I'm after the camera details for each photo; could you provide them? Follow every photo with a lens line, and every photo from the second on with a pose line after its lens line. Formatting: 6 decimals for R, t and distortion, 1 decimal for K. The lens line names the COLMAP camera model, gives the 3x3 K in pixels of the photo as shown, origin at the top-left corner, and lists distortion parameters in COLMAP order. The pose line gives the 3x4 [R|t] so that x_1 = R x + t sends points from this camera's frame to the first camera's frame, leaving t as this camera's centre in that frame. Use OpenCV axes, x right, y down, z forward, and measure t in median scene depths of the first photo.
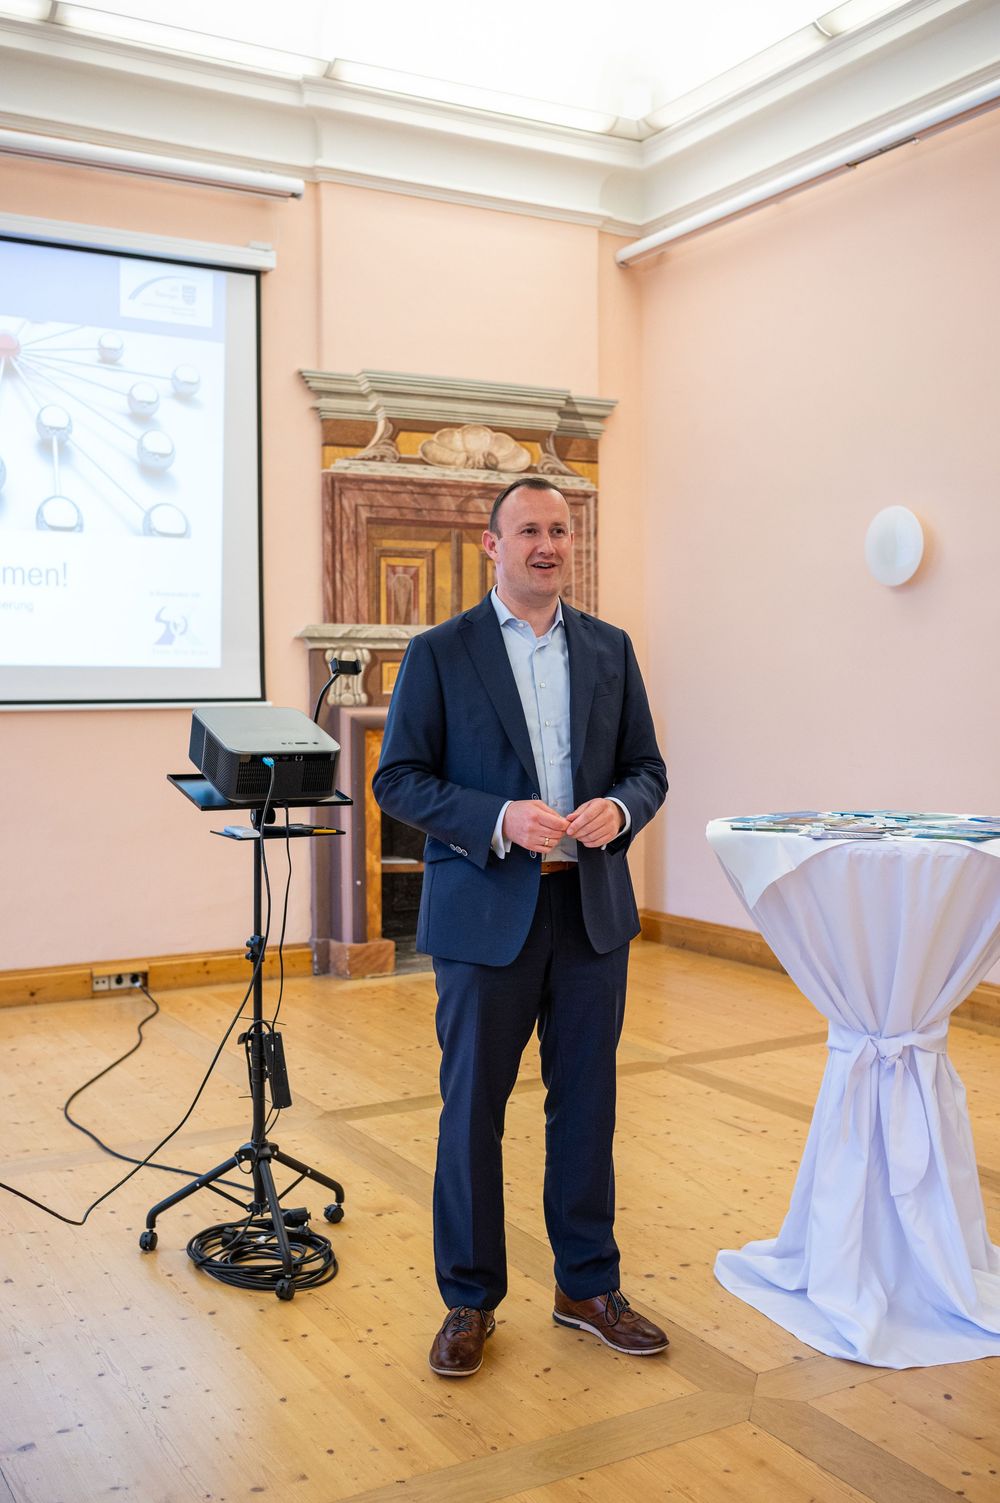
lens RADIAL K [[1553.2, 0, 480.6], [0, 1553.2, 723.3], [0, 0, 1]] dist [0.006881, 0.000000]
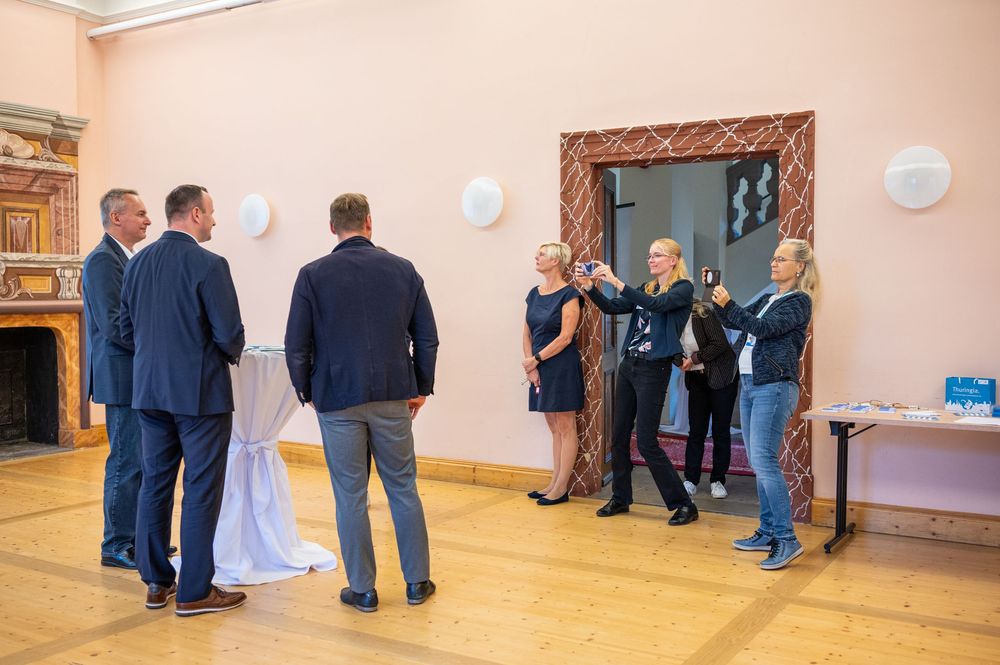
lens RADIAL K [[1033.4, 0, 518.9], [0, 1033.4, 340.1], [0, 0, 1]] dist [0.006881, 0.000000]
pose [[0.875035, -0.015345, 0.483816, -0.051569], [0.007110, 0.999797, 0.018851, 0.013112], [-0.484007, -0.013056, 0.874967, -0.210724]]
